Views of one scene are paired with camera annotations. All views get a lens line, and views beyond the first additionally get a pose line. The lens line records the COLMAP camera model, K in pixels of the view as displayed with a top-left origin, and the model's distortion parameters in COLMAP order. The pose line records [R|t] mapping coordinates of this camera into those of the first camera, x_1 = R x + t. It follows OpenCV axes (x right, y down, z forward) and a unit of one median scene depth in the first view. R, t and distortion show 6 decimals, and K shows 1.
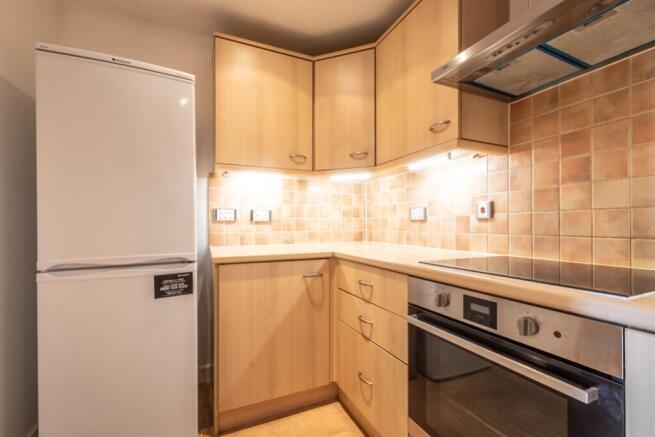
lens RADIAL K [[282.9, 0, 322.9], [0, 282.9, 222.7], [0, 0, 1]] dist [0.012104, -0.003034]
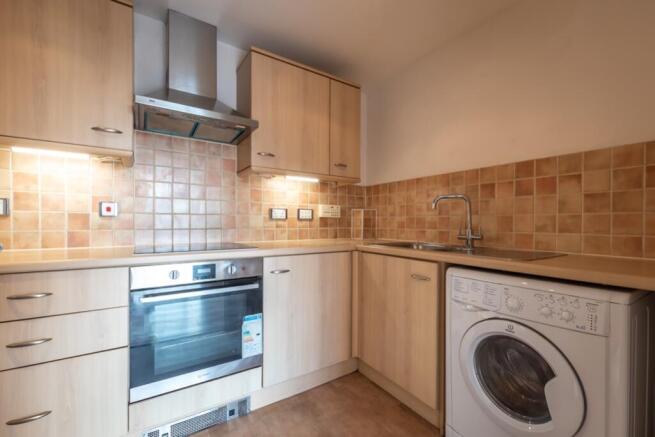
lens RADIAL K [[282.9, 0, 323.3], [0, 282.9, 223.7], [0, 0, 1]] dist [0.012104, -0.003034]
pose [[-0.141786, -0.001226, 0.989897, -0.593284], [-0.010567, 0.999944, -0.000275, 0.004962], [-0.989841, -0.010499, -0.141791, 0.252501]]
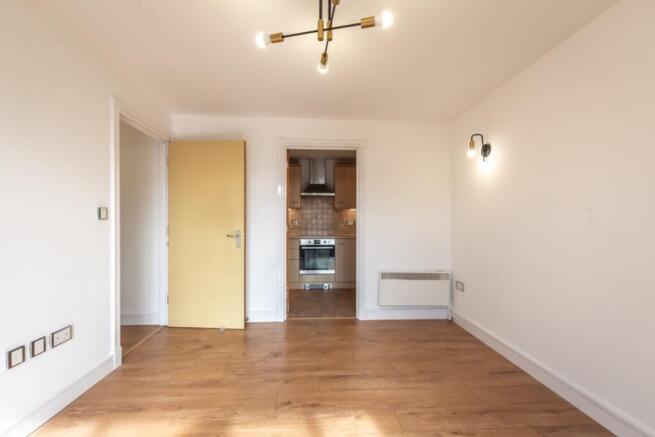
lens RADIAL K [[282.9, 0, 328.1], [0, 282.9, 220.7], [0, 0, 1]] dist [0.012104, -0.003034]
pose [[0.359082, 0.008953, 0.933263, -2.304233], [-0.015321, 0.999876, -0.003697, -0.054138], [-0.933180, -0.012971, 0.359175, -0.623981]]
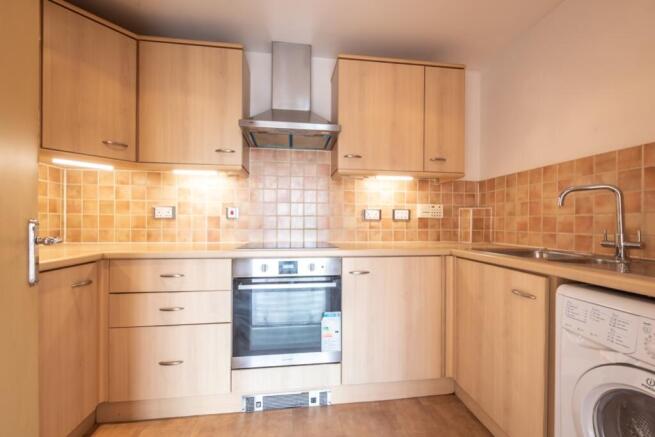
lens RADIAL K [[282.9, 0, 324.3], [0, 282.9, 223.6], [0, 0, 1]] dist [0.012104, -0.003034]
pose [[0.304515, 0.001773, 0.952506, -0.572380], [-0.012149, 0.999924, 0.002022, 0.002423], [-0.952430, -0.012188, 0.304513, 0.087855]]
